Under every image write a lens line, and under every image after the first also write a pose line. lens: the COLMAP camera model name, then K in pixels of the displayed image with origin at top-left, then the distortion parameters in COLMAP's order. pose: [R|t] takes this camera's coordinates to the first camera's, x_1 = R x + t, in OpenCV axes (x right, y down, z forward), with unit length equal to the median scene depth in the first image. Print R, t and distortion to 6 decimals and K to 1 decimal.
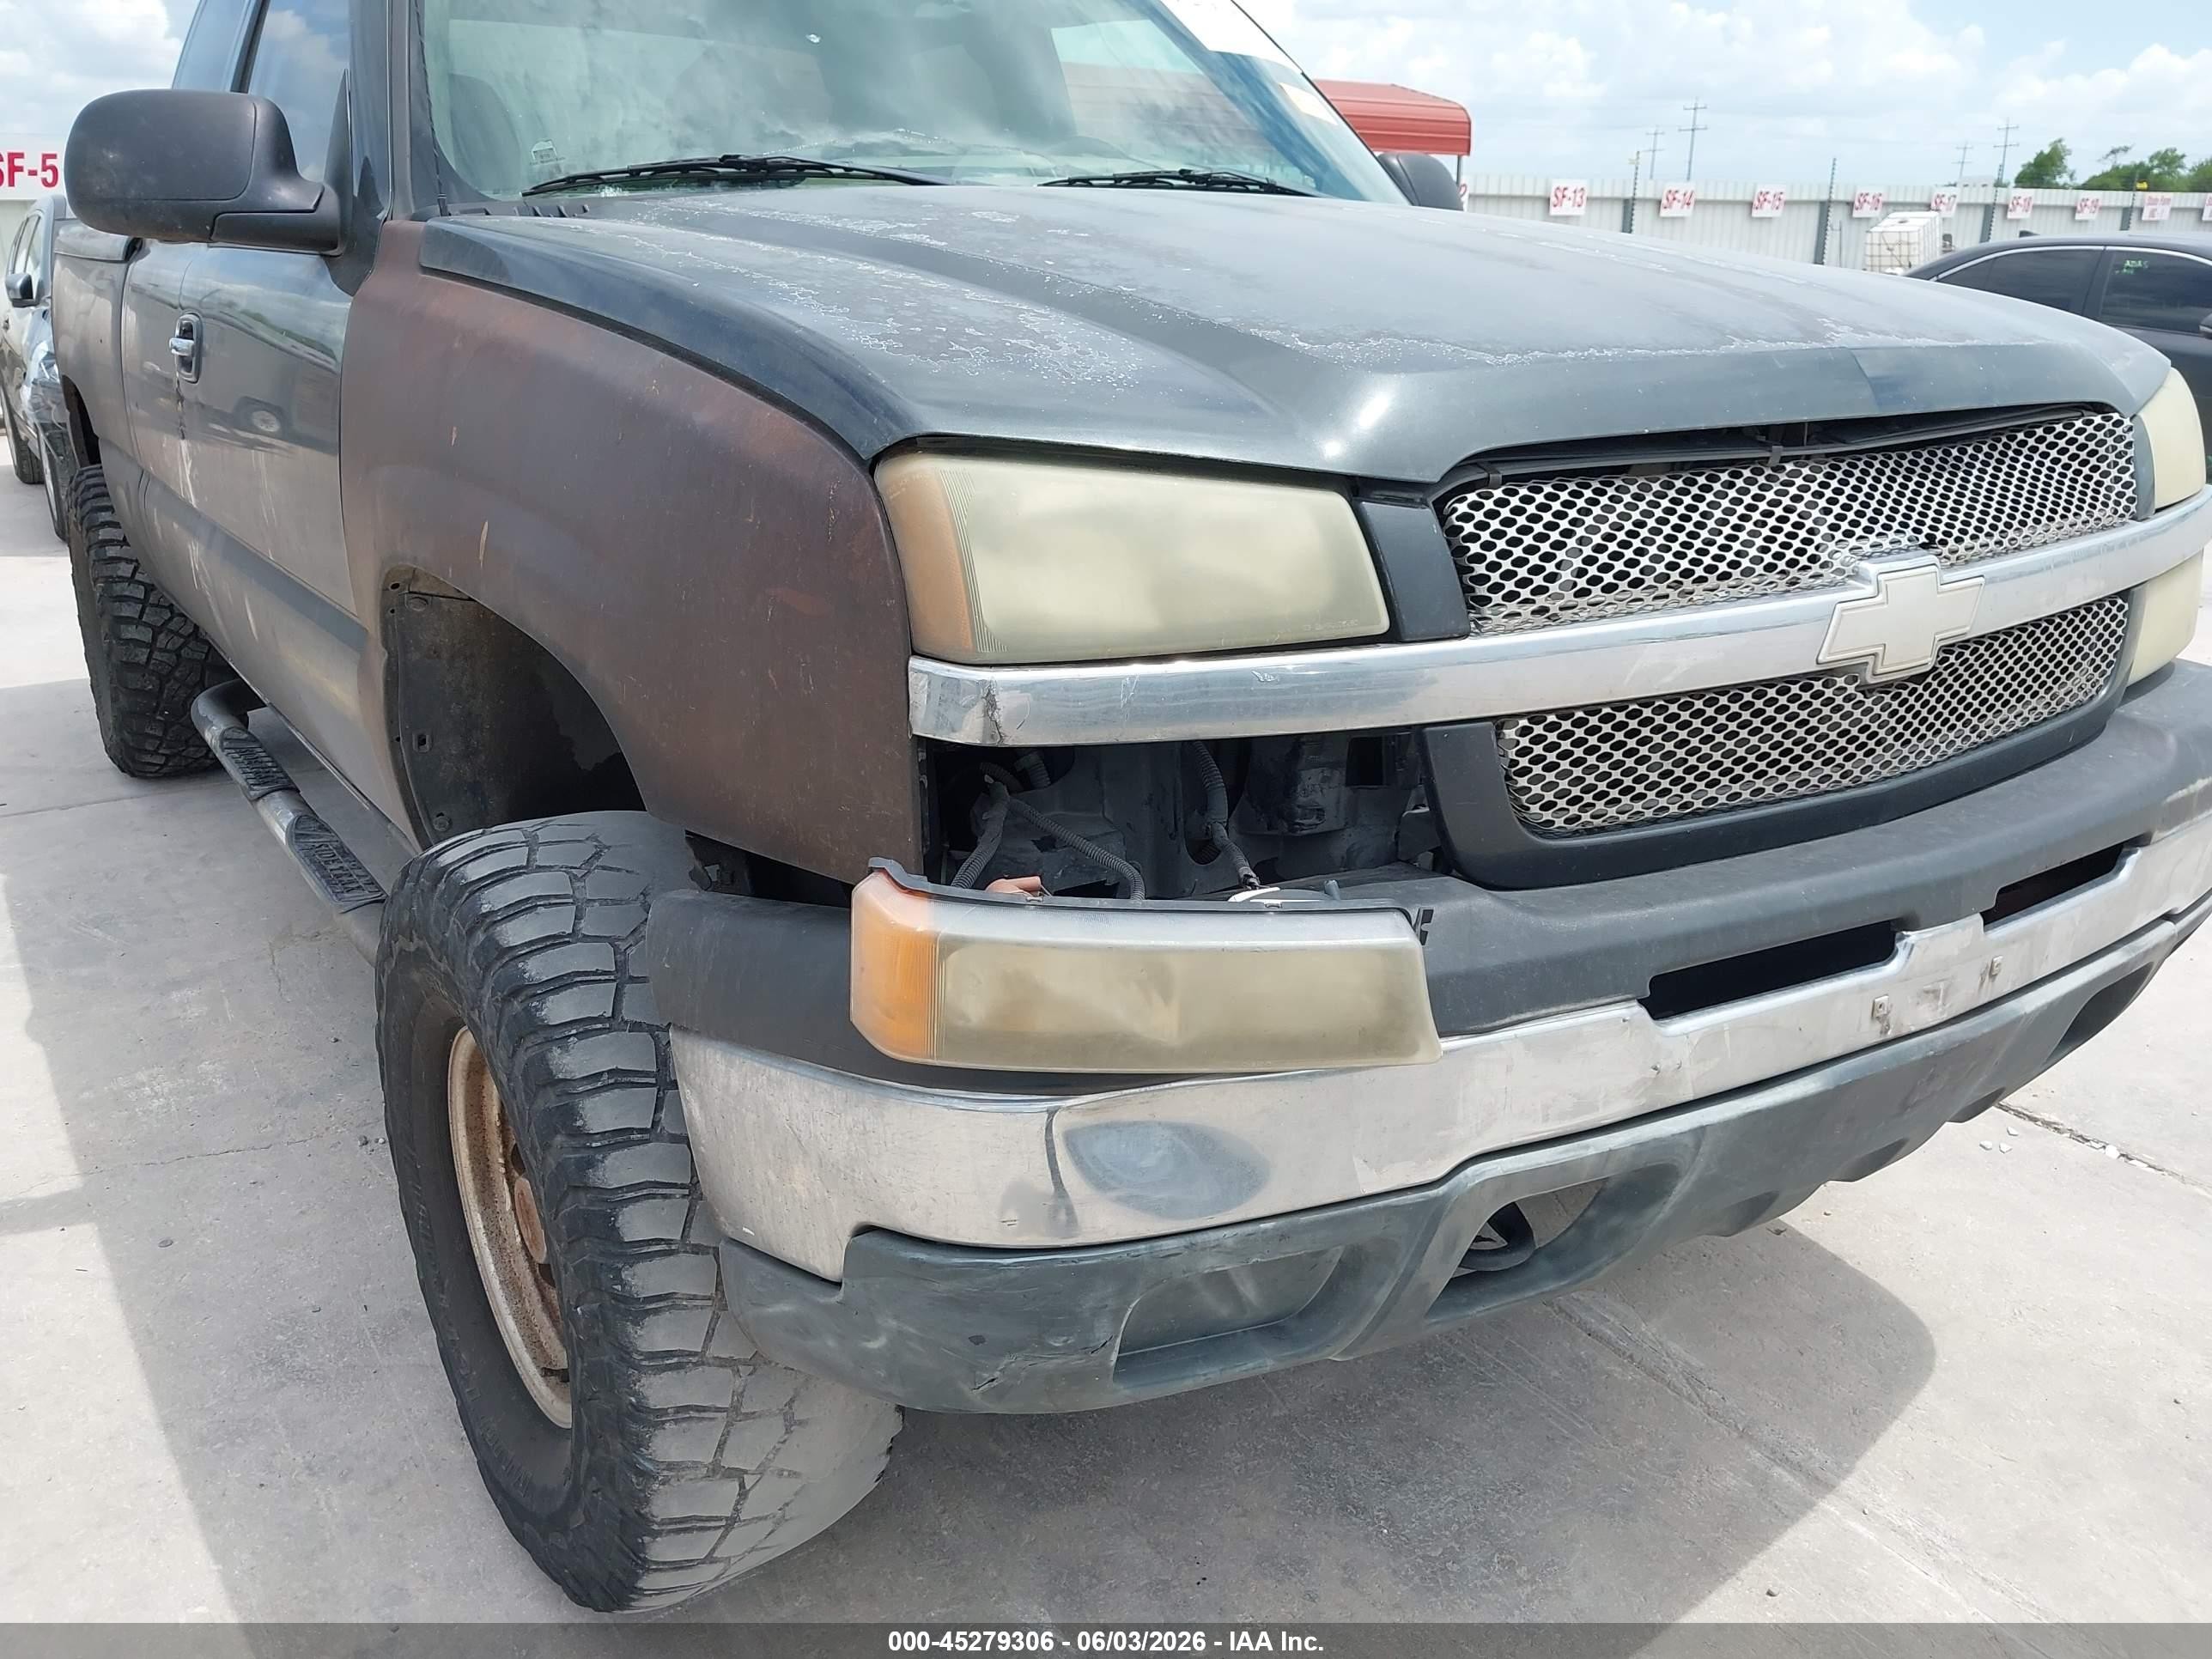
lens RADIAL K [[1739.8, 0, 1129.3], [0, 1739.8, 827.2], [0, 0, 1]] dist [0.063825, -0.135456]
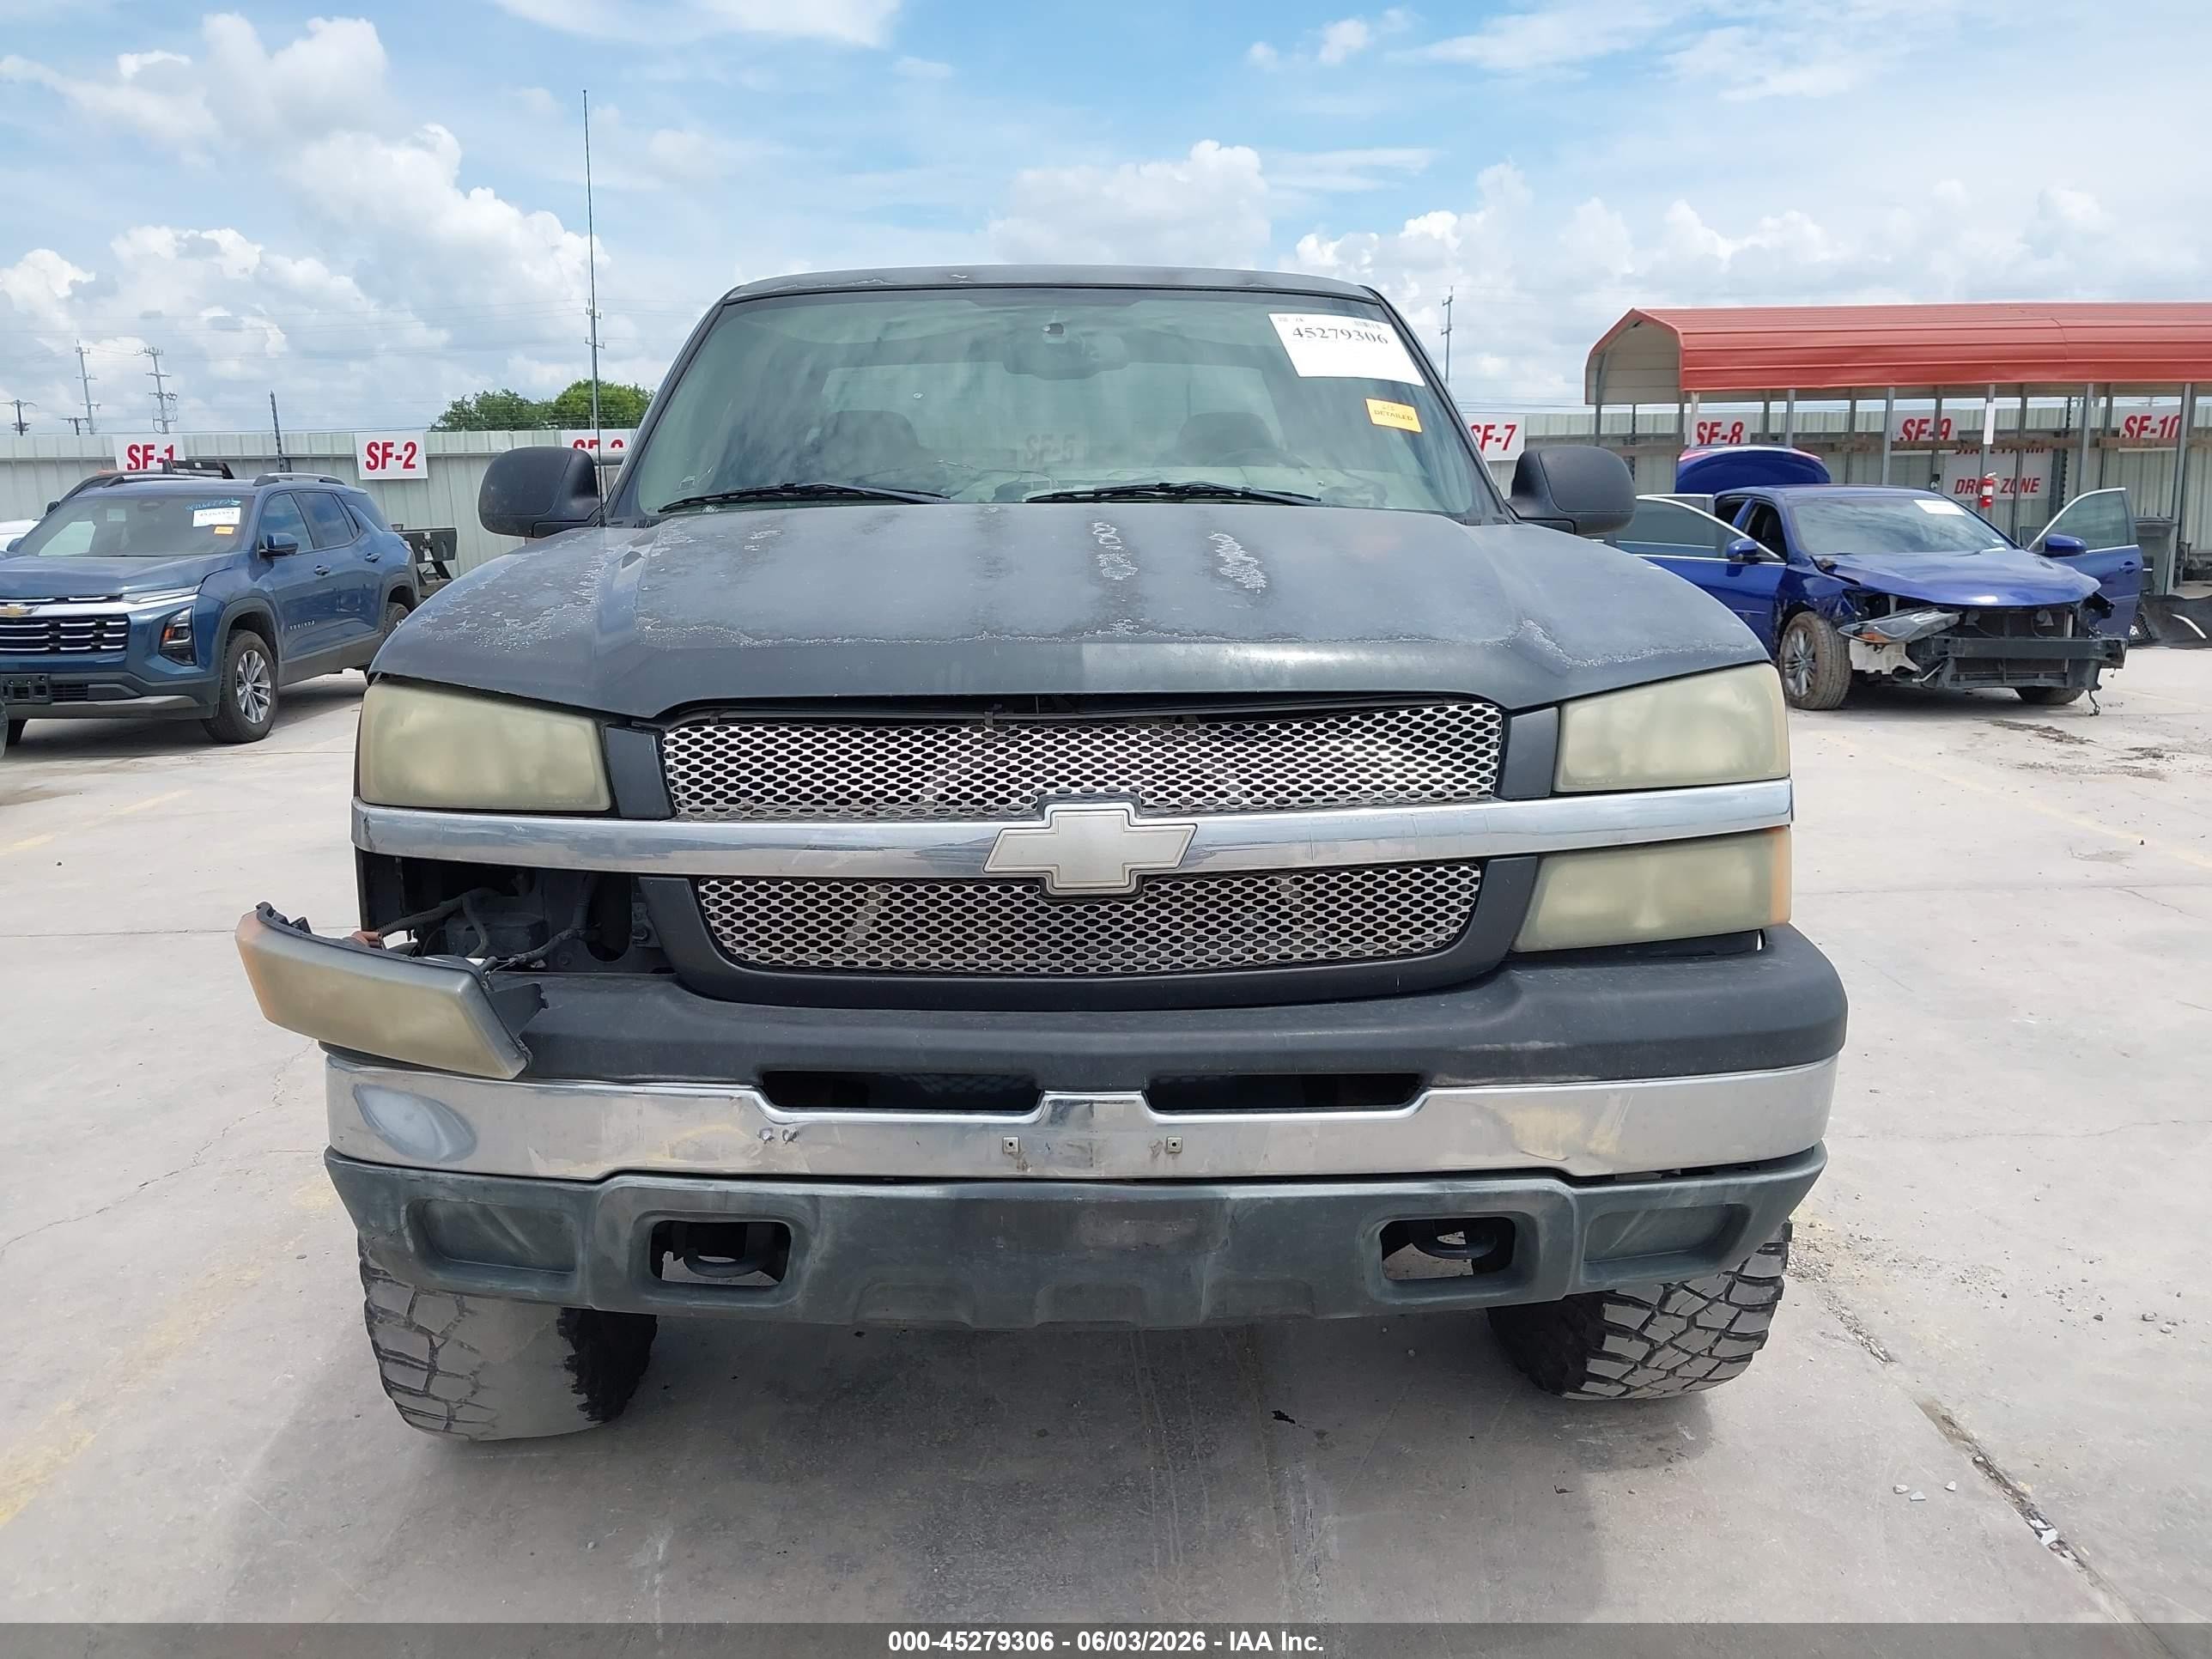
lens RADIAL K [[1694.7, 0, 1107.4], [0, 1694.7, 897.8], [0, 0, 1]] dist [0.068786, -0.052544]
pose [[0.854834, 0.107096, -0.507729, 1.175842], [-0.156226, 0.986188, -0.055010, -0.020148], [0.494825, 0.126345, 0.859759, -0.054655]]
